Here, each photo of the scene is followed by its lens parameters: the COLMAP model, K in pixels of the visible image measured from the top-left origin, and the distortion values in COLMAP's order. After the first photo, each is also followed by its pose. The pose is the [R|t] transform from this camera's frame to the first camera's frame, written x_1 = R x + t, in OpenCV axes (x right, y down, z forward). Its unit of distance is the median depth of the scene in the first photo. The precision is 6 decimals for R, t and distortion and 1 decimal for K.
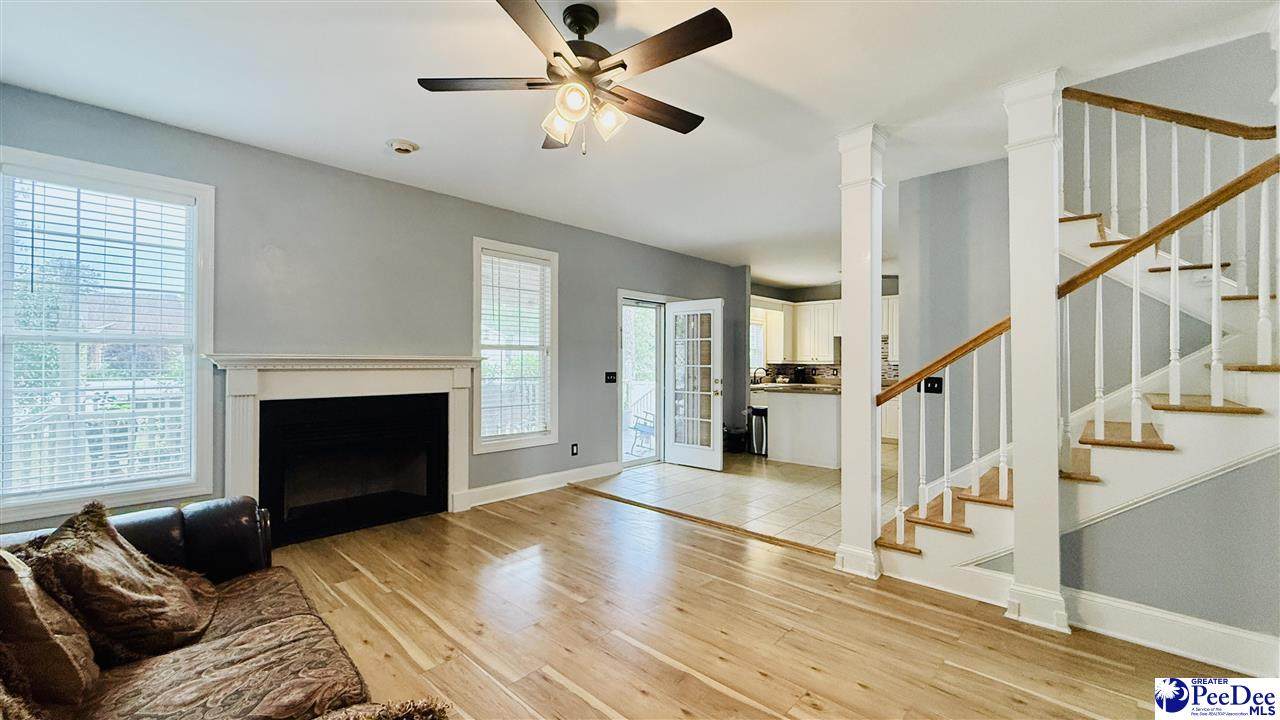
lens RADIAL K [[502.4, 0, 641.2], [0, 502.4, 364.6], [0, 0, 1]] dist [0.000155, -0.000022]
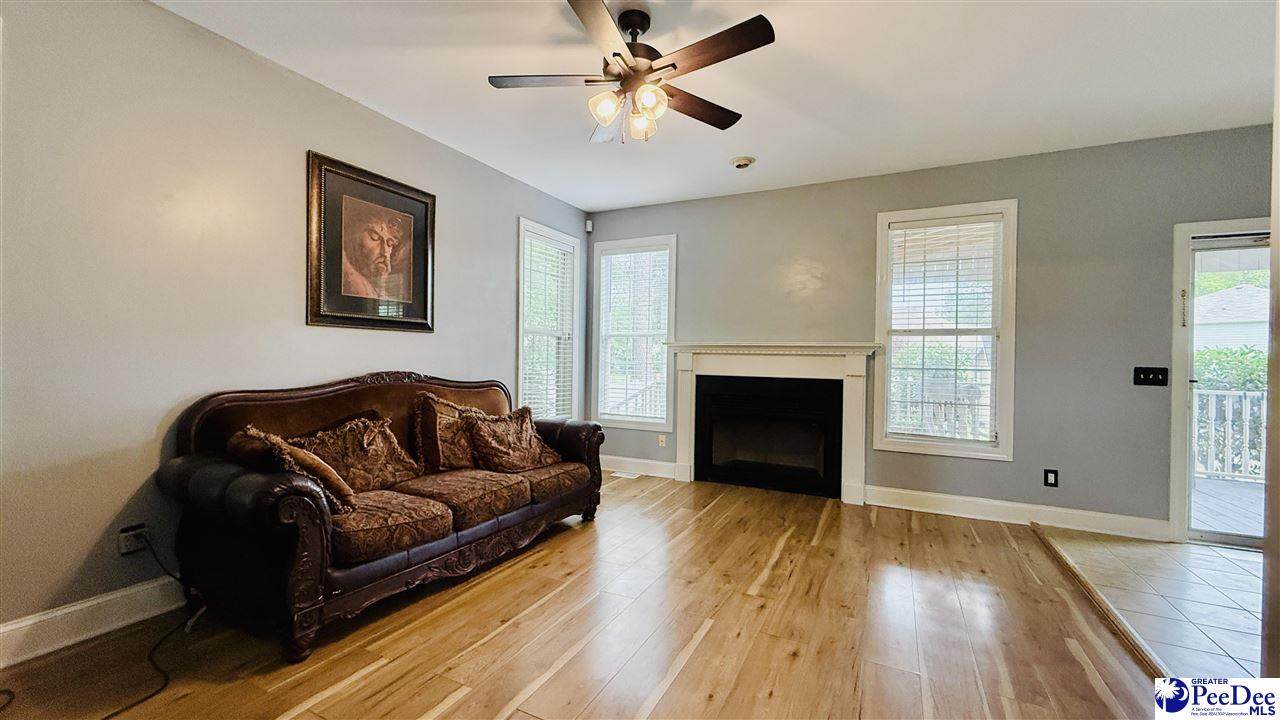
lens RADIAL K [[511.4, 0, 640.0], [0, 511.4, 360.0], [0, 0, 1]] dist [-0.013556, -0.000018]
pose [[0.282606, 0.005037, -0.959223, 0.464597], [-0.020923, 0.999781, -0.000914, 0.026425], [0.959008, 0.020328, 0.282650, 0.333681]]
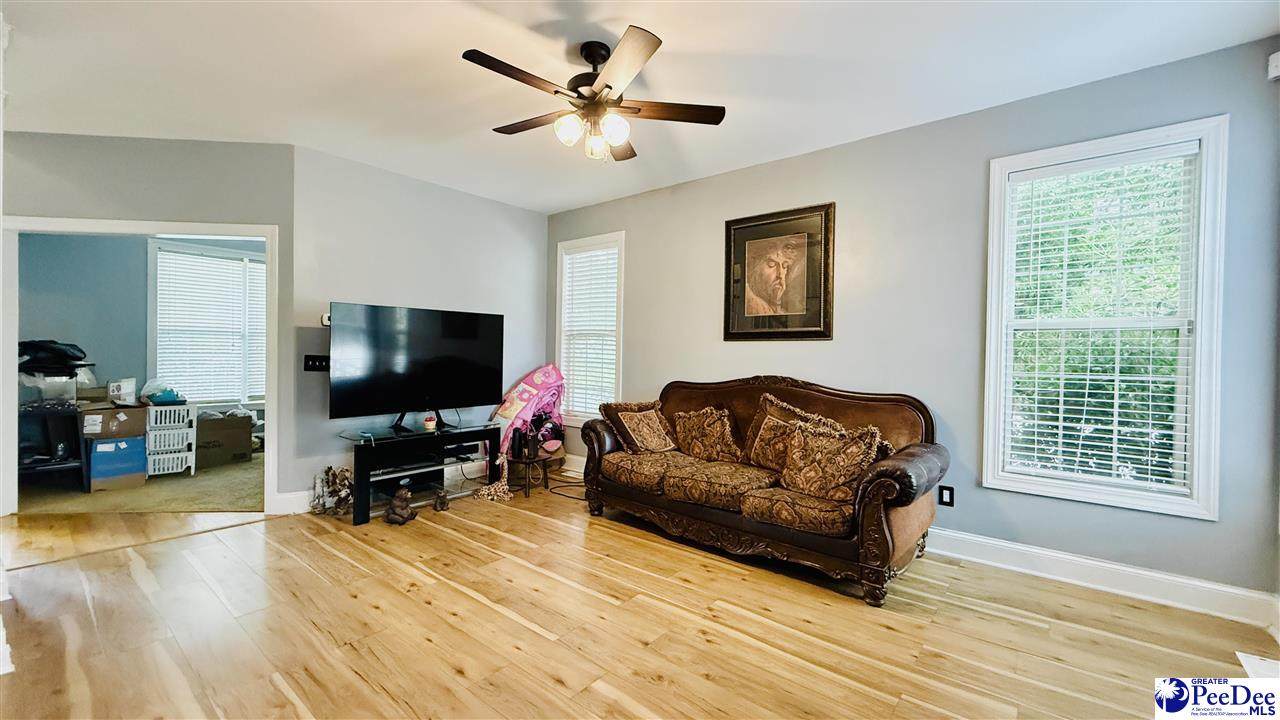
lens RADIAL K [[511.4, 0, 640.0], [0, 511.4, 360.0], [0, 0, 1]] dist [-0.013556, -0.000018]
pose [[-0.997778, -0.019593, -0.063686, -0.076704], [-0.020776, 0.999623, 0.017973, 0.011770], [0.063310, 0.019256, -0.997808, 1.068535]]
